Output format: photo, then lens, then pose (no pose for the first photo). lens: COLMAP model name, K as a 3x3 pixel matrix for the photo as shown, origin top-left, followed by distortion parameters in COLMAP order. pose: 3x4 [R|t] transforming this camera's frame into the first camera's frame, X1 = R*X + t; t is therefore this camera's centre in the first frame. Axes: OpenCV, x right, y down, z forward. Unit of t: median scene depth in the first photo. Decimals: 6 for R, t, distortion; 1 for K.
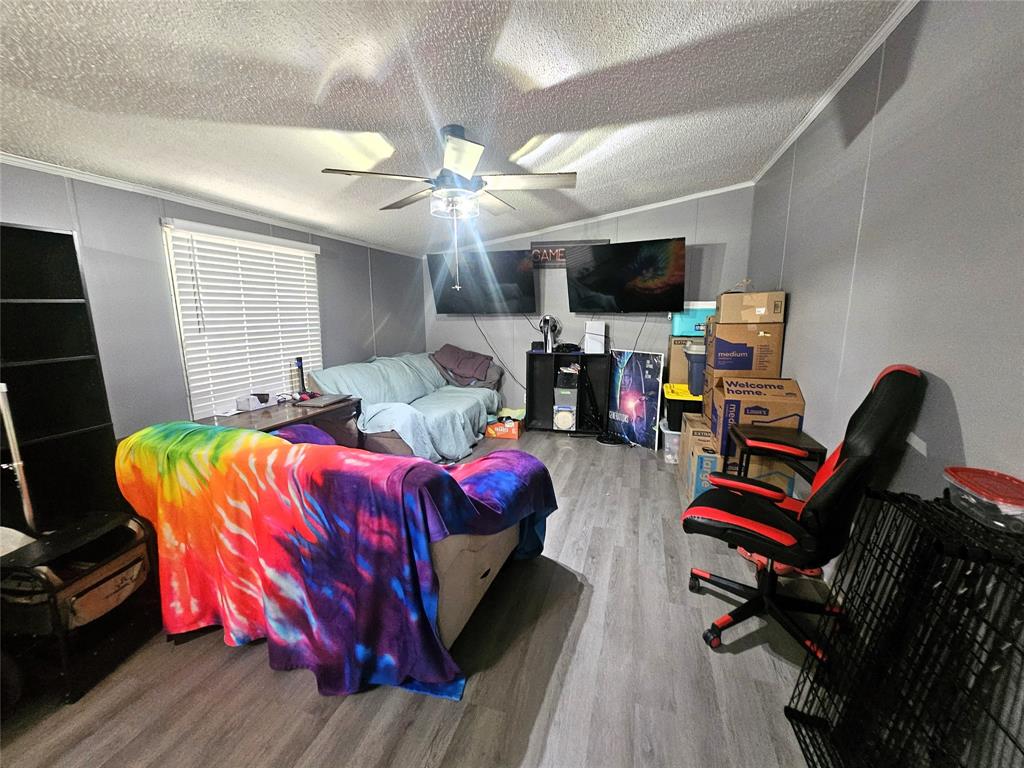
lens RADIAL K [[426.9, 0, 506.7], [0, 426.9, 393.5], [0, 0, 1]] dist [-0.000245, 0.000631]
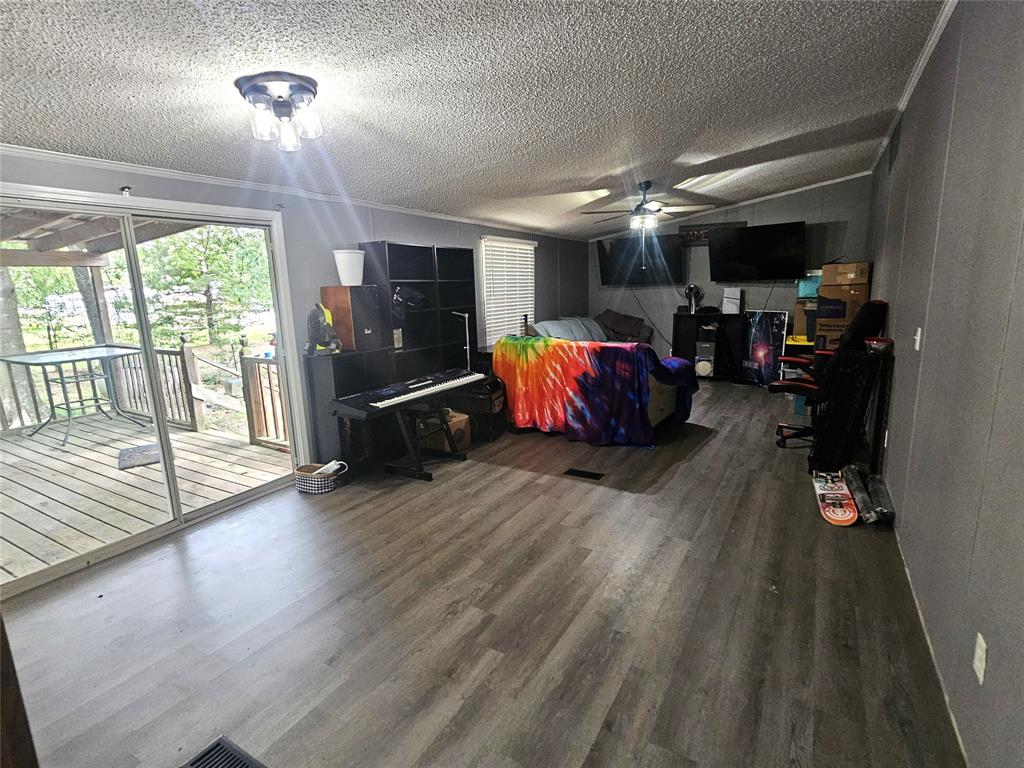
lens RADIAL K [[508.2, 0, 514.0], [0, 508.2, 393.3], [0, 0, 1]] dist [0.006373, -0.000010]
pose [[0.974983, 0.023198, -0.221067, -0.123149], [-0.019503, 0.999631, 0.018883, 0.191085], [0.221424, -0.014099, 0.975076, -0.929155]]
